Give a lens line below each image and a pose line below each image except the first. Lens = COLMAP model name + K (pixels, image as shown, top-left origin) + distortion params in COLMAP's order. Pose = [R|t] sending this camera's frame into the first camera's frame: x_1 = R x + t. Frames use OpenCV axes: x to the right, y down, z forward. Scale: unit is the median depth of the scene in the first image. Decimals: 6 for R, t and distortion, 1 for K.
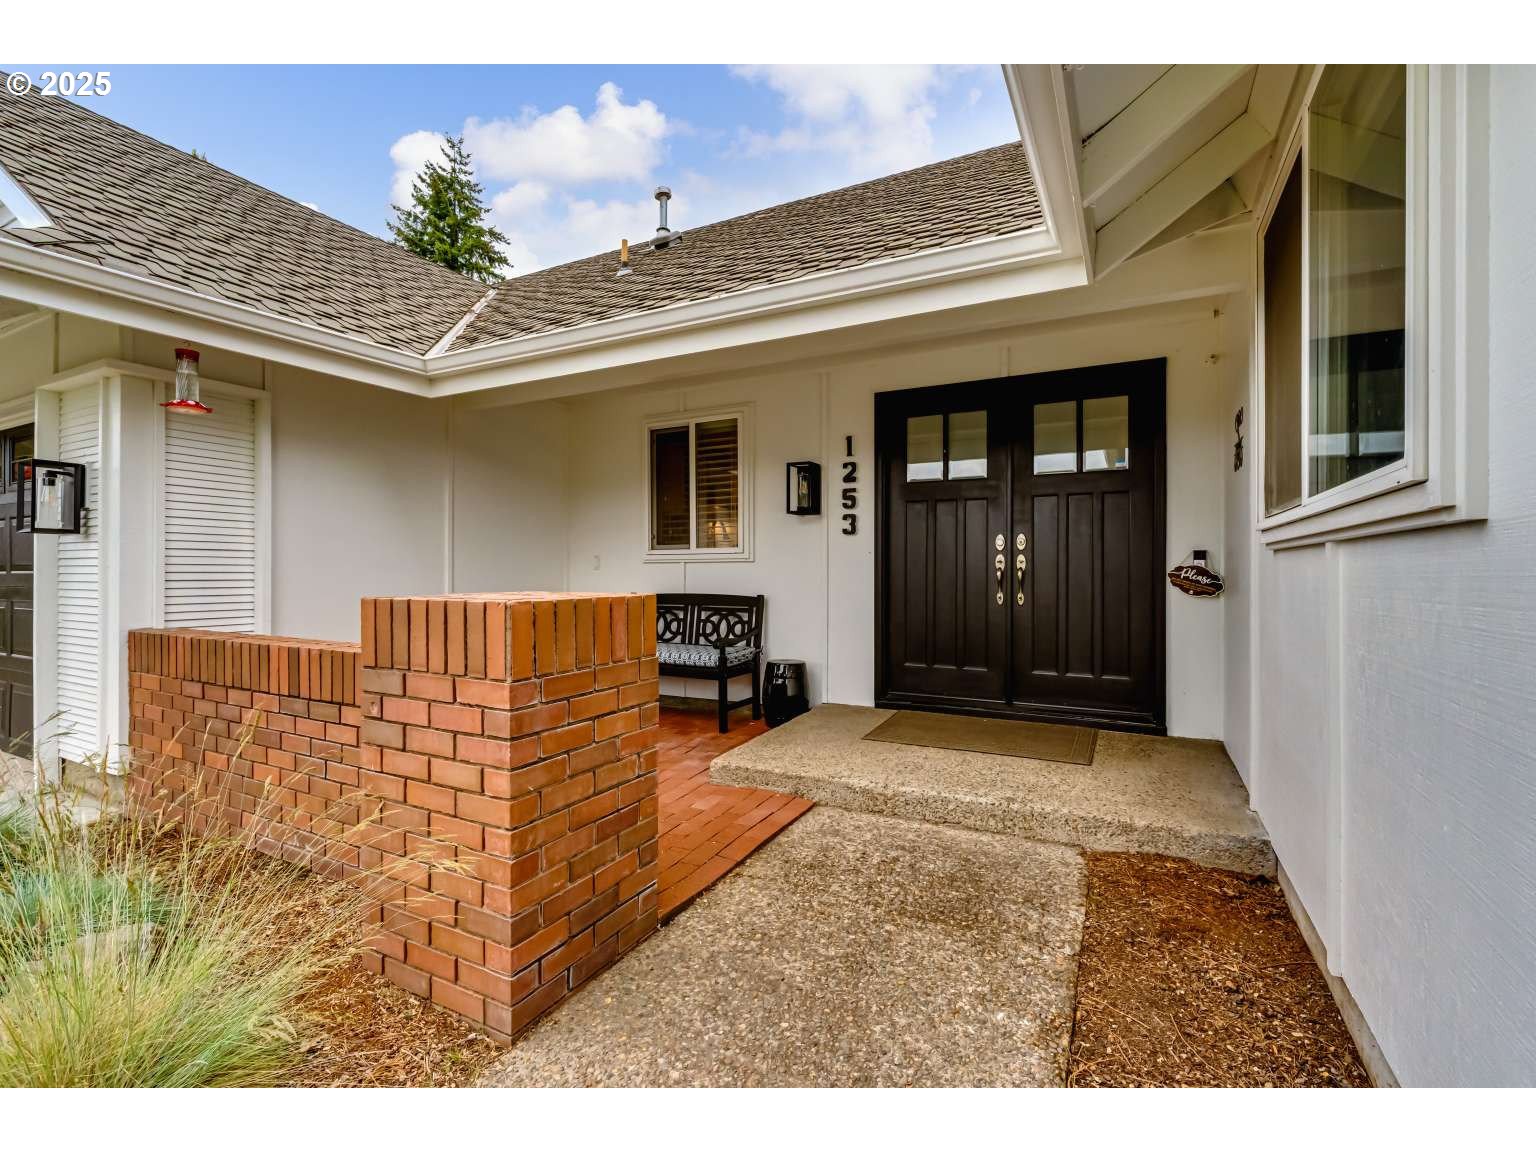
lens RADIAL K [[705.7, 0, 749.8], [0, 705.7, 568.5], [0, 0, 1]] dist [-0.001307, 0.000792]
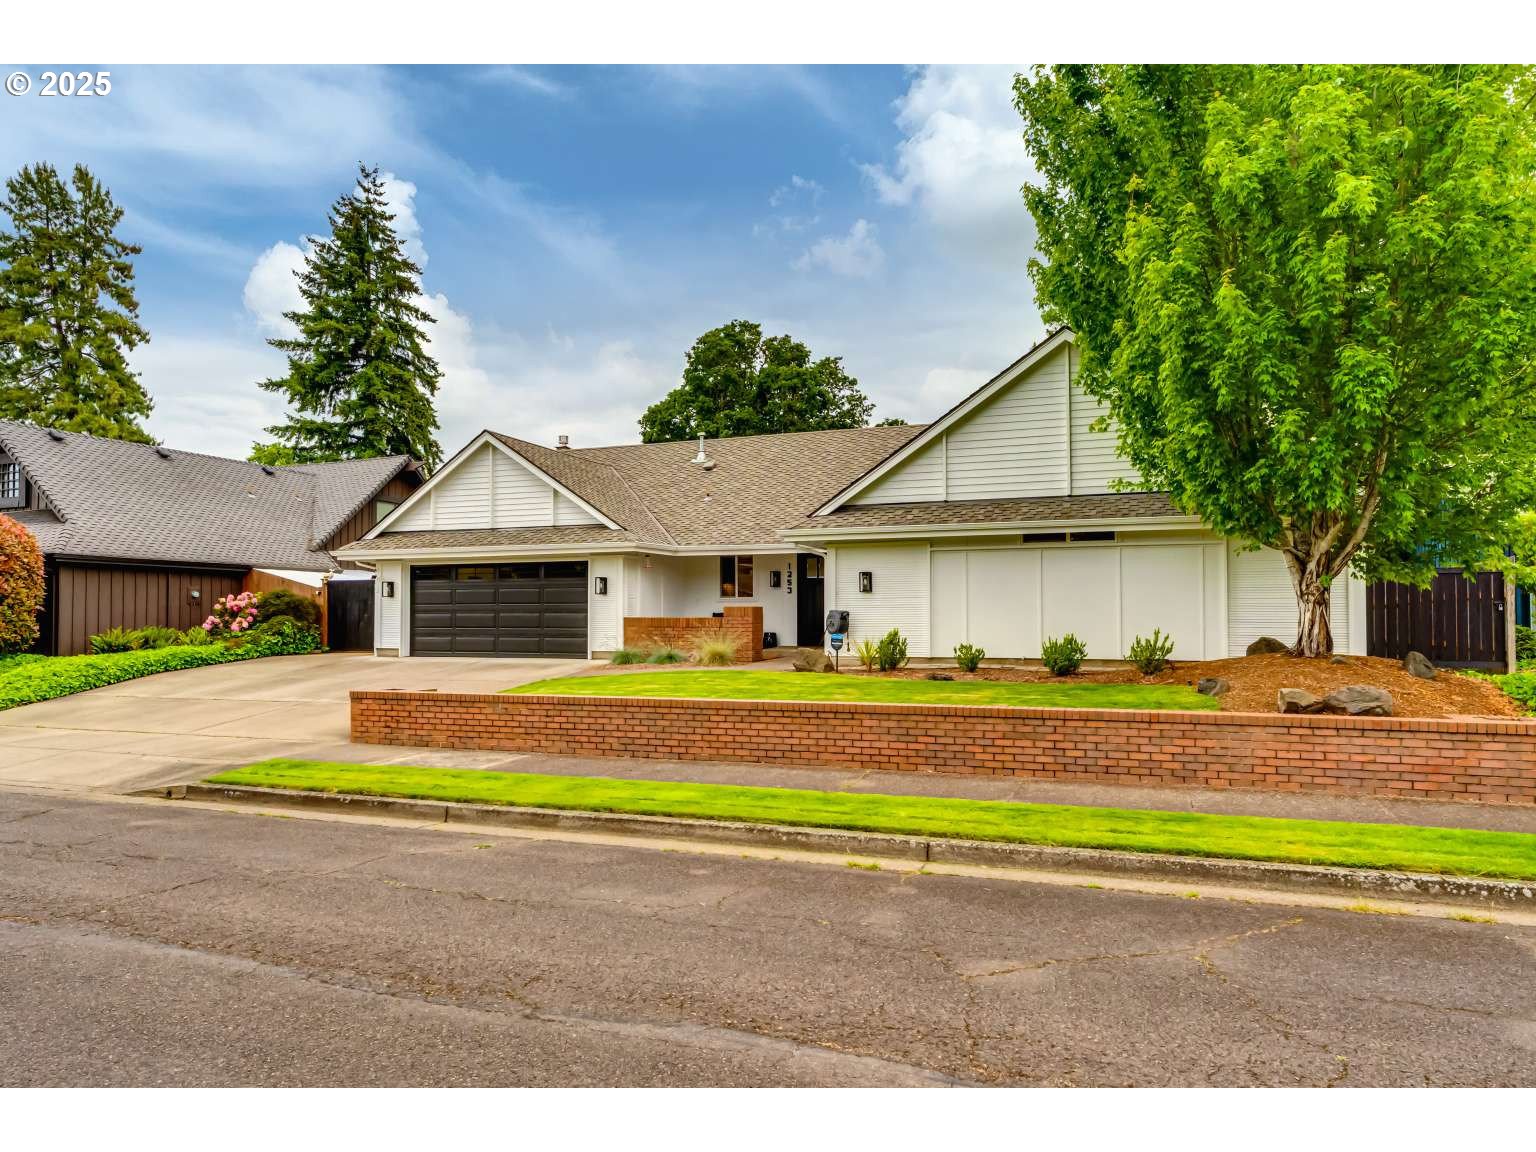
lens RADIAL K [[962.0, 0, 765.7], [0, 962.0, 608.2], [0, 0, 1]] dist [-0.025133, 0.000952]
pose [[0.989451, 0.000067, 0.144870, -0.608556], [0.000770, 0.999983, -0.005724, 0.045643], [-0.144868, 0.005776, 0.989434, -3.372036]]
